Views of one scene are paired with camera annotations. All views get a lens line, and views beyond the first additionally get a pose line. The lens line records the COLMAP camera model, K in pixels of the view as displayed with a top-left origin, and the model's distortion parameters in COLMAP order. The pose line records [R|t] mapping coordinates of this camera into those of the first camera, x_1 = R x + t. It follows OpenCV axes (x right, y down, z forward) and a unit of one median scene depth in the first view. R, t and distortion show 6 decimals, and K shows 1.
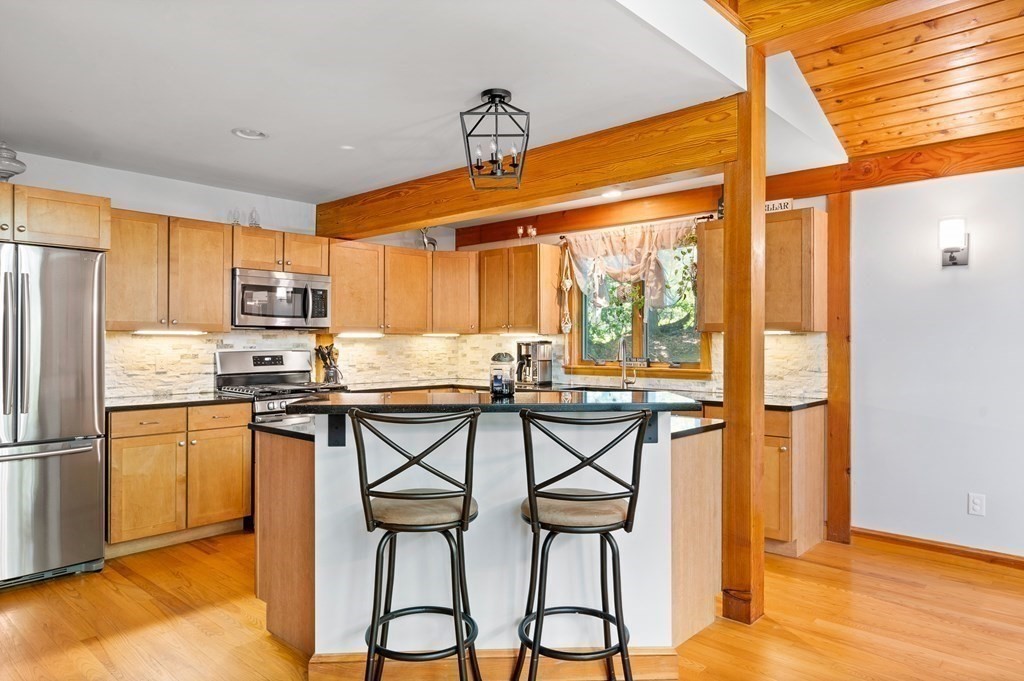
lens RADIAL K [[661.9, 0, 491.8], [0, 661.9, 340.8], [0, 0, 1]] dist [-0.015268, 0.015640]
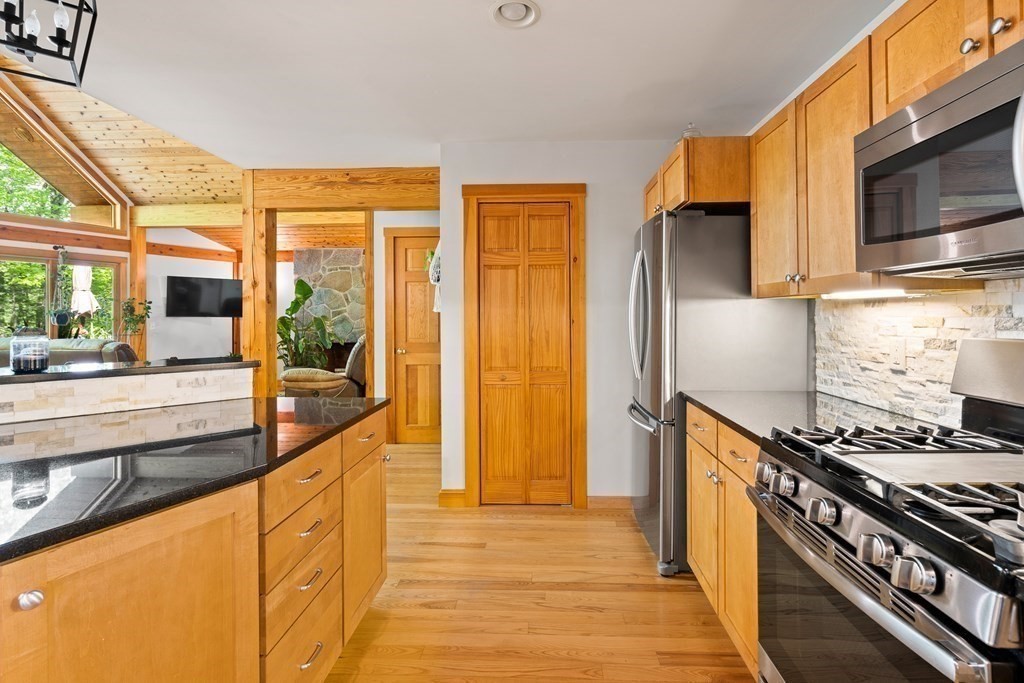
lens RADIAL K [[464.1, 0, 512.3], [0, 464.1, 314.6], [0, 0, 1]] dist [-0.003226, 0.001303]
pose [[-0.751858, 0.007626, -0.659280, -0.031784], [0.009663, 0.999953, 0.000546, 0.000493], [0.659254, -0.005960, -0.751897, 1.059401]]
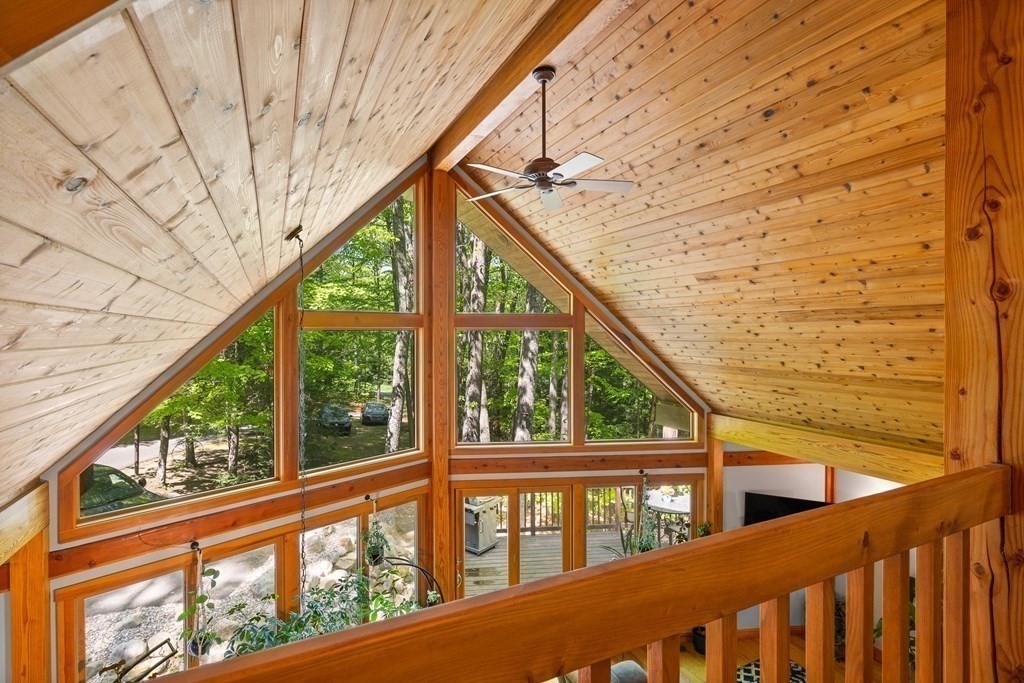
lens RADIAL K [[497.0, 0, 530.5], [0, 497.0, 337.4], [0, 0, 1]] dist [-0.001801, -0.000096]
pose [[-0.946929, -0.001114, 0.321442, -0.073830], [-0.000361, 0.999997, 0.002403, -0.605104], [-0.321444, 0.002160, -0.946926, 0.518853]]
